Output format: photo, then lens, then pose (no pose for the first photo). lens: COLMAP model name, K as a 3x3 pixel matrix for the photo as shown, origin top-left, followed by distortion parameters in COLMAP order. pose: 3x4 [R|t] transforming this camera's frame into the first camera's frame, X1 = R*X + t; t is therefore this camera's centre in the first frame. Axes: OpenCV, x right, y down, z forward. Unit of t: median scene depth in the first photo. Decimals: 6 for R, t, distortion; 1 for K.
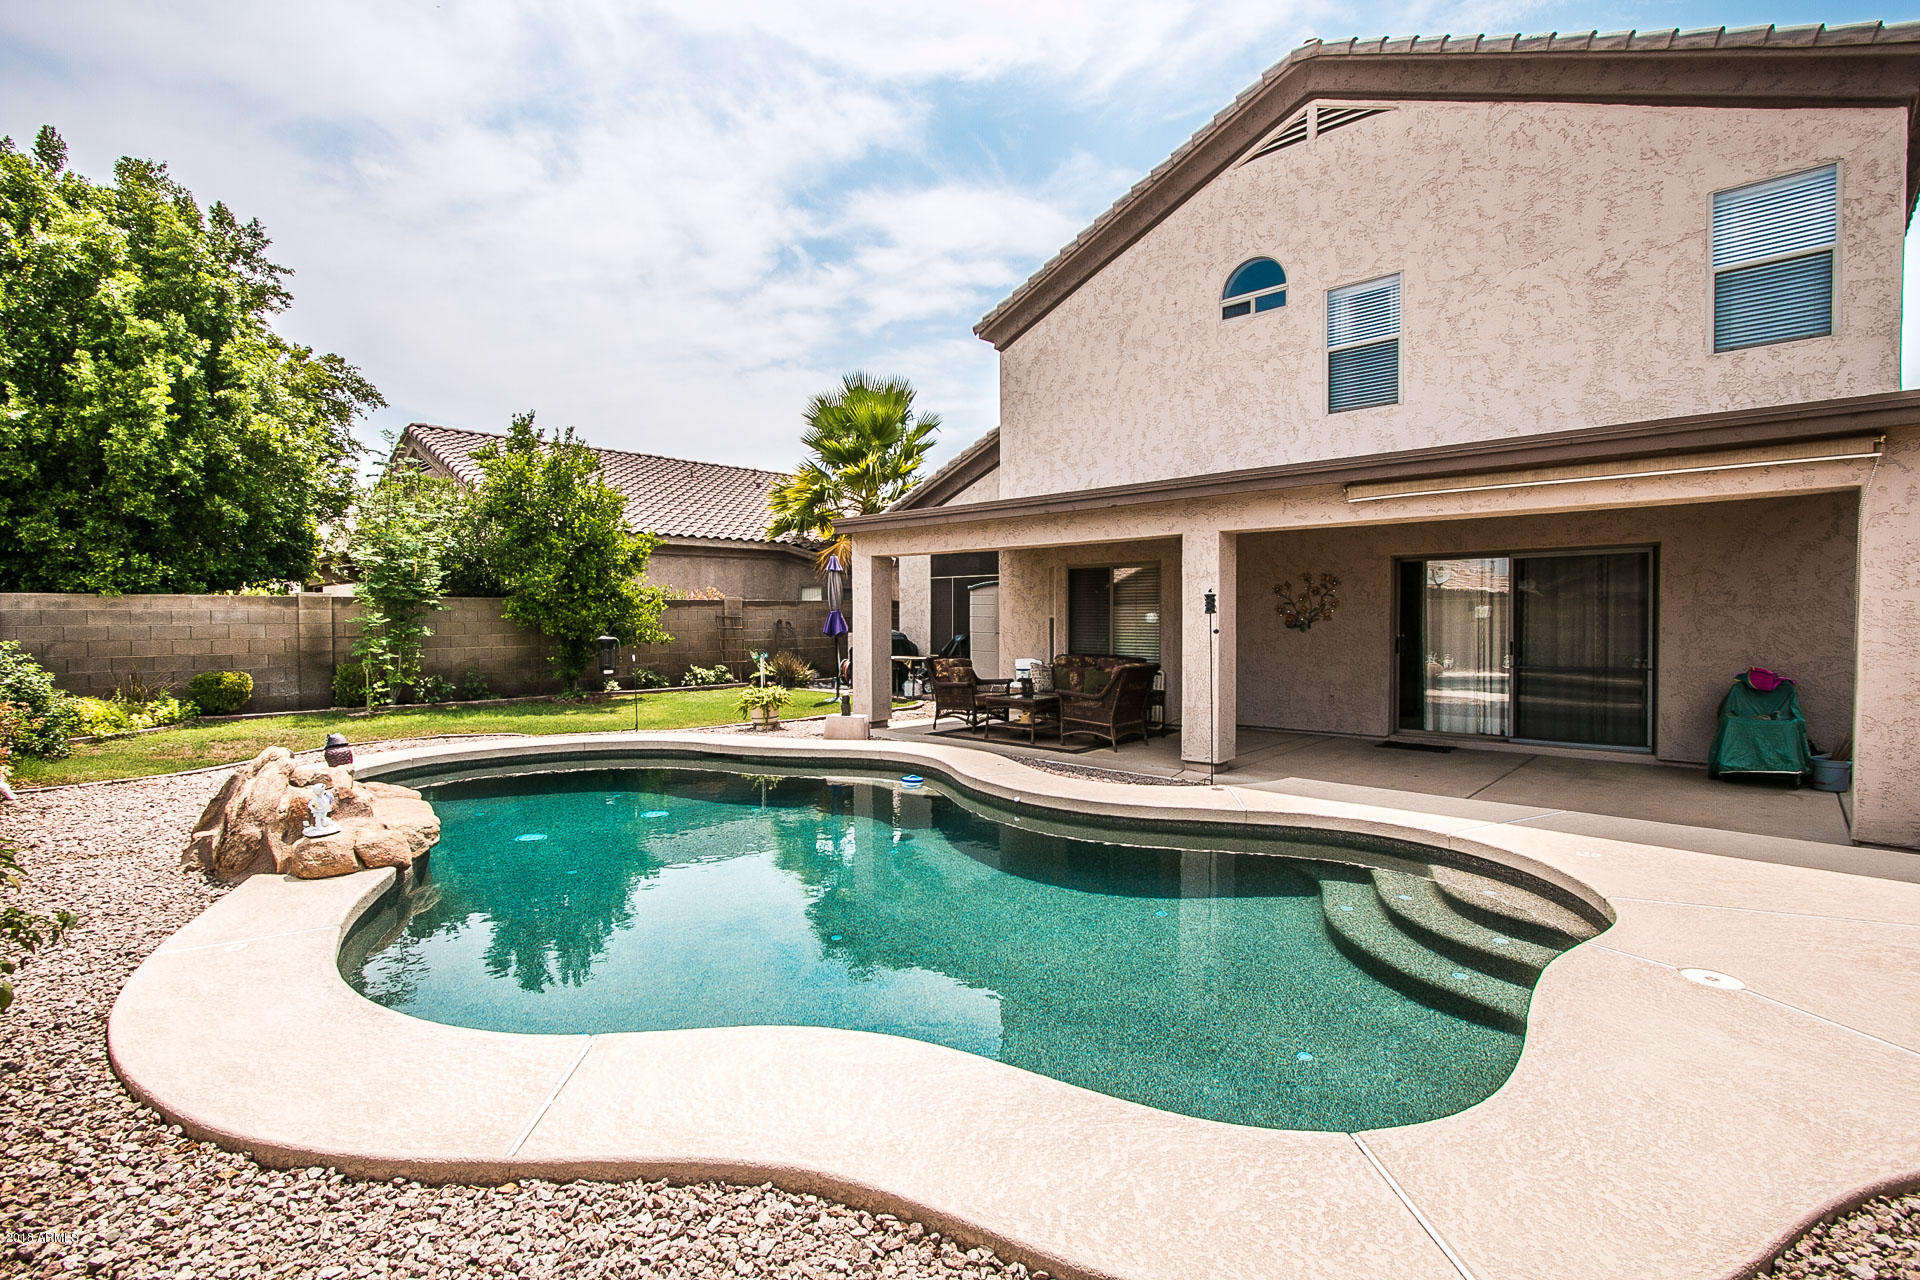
lens RADIAL K [[870.9, 0, 971.1], [0, 870.9, 640.8], [0, 0, 1]] dist [-0.001521, -0.000295]
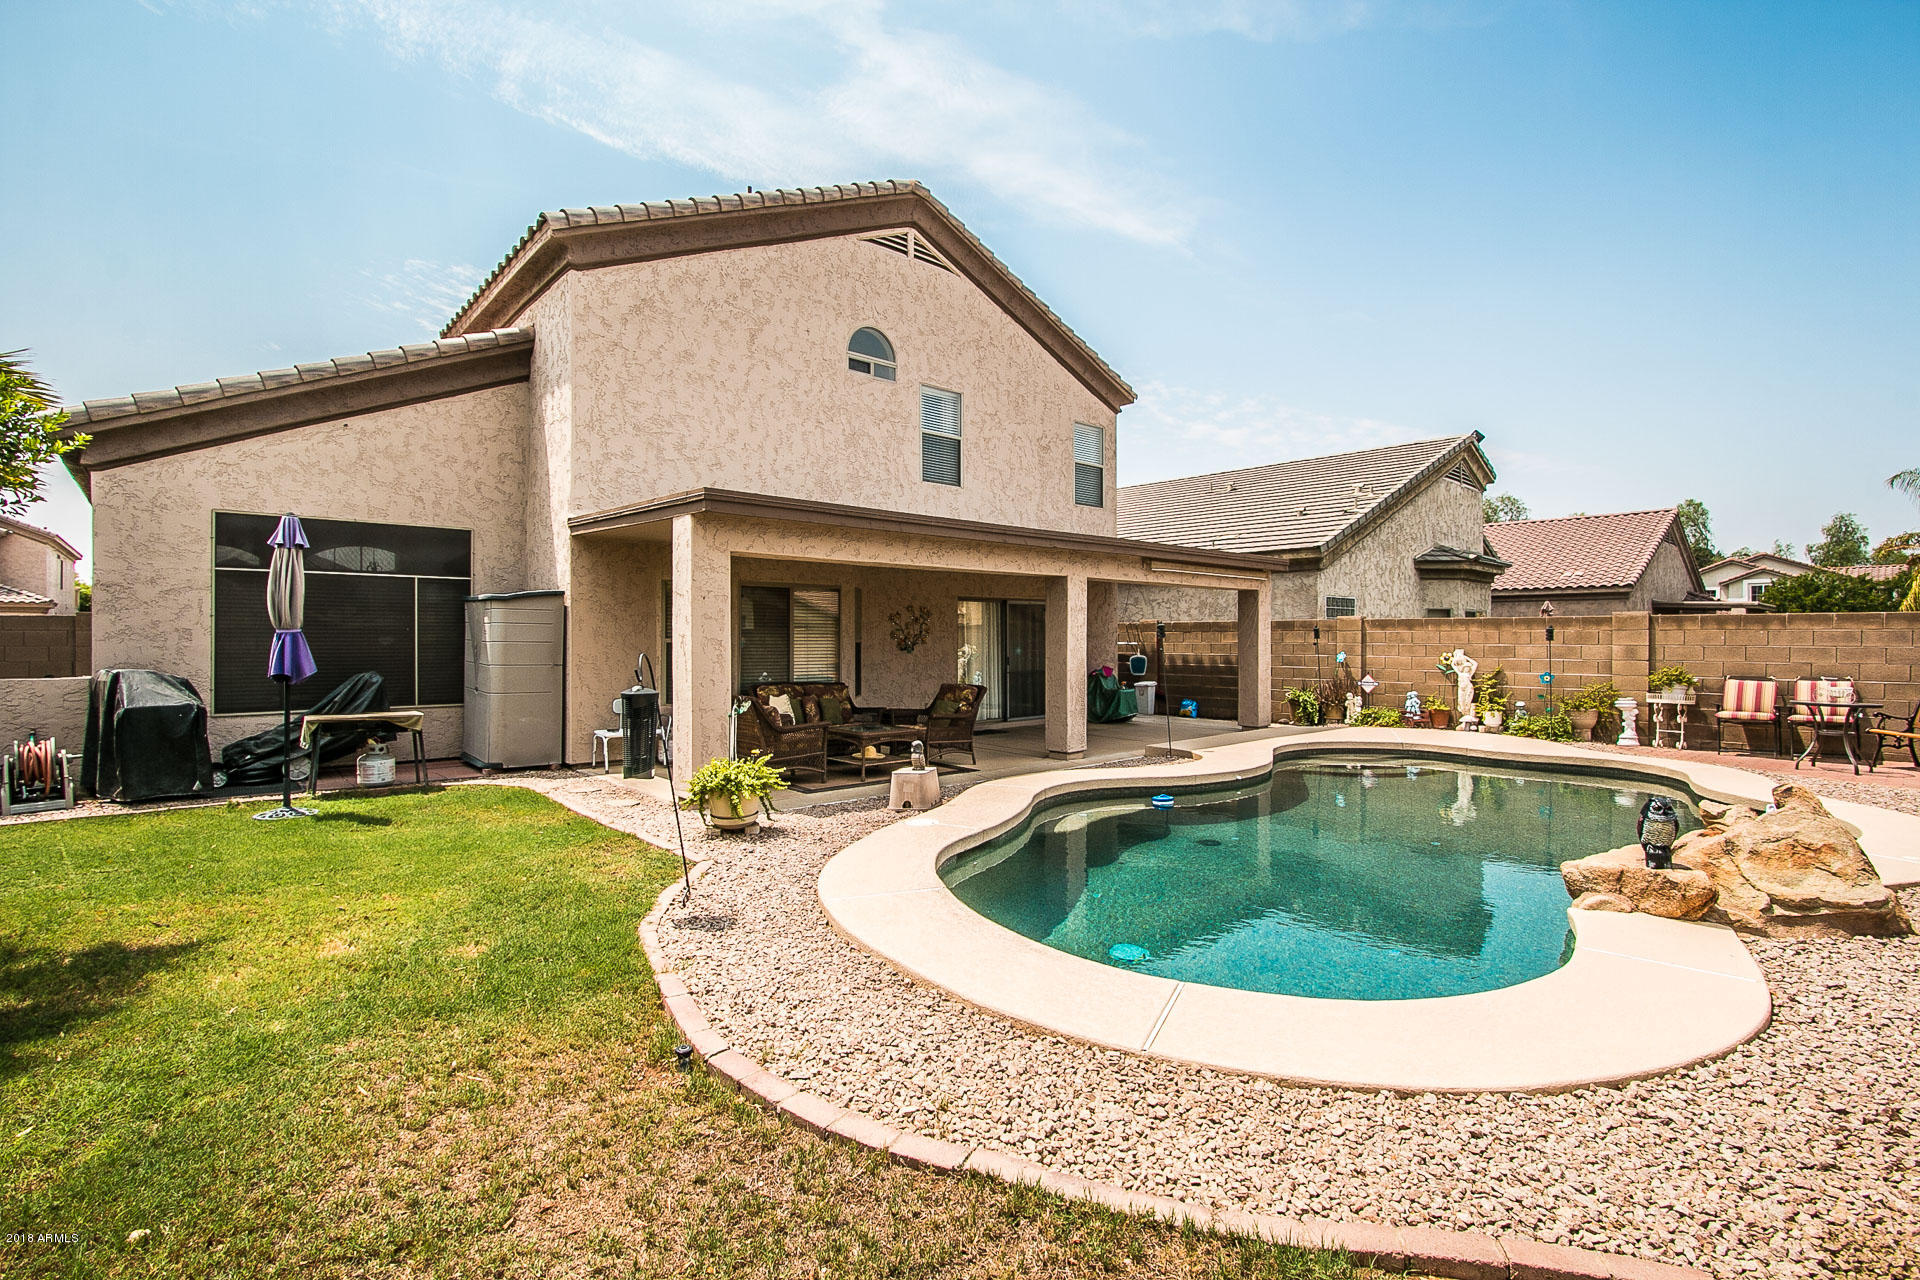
lens RADIAL K [[895.5, 0, 915.5], [0, 895.5, 636.8], [0, 0, 1]] dist [0.000019, 0.000369]
pose [[0.109388, 0.004247, 0.993990, -0.843168], [0.032258, 0.999449, -0.007820, -0.022612], [-0.993476, 0.032919, 0.109191, 0.833460]]
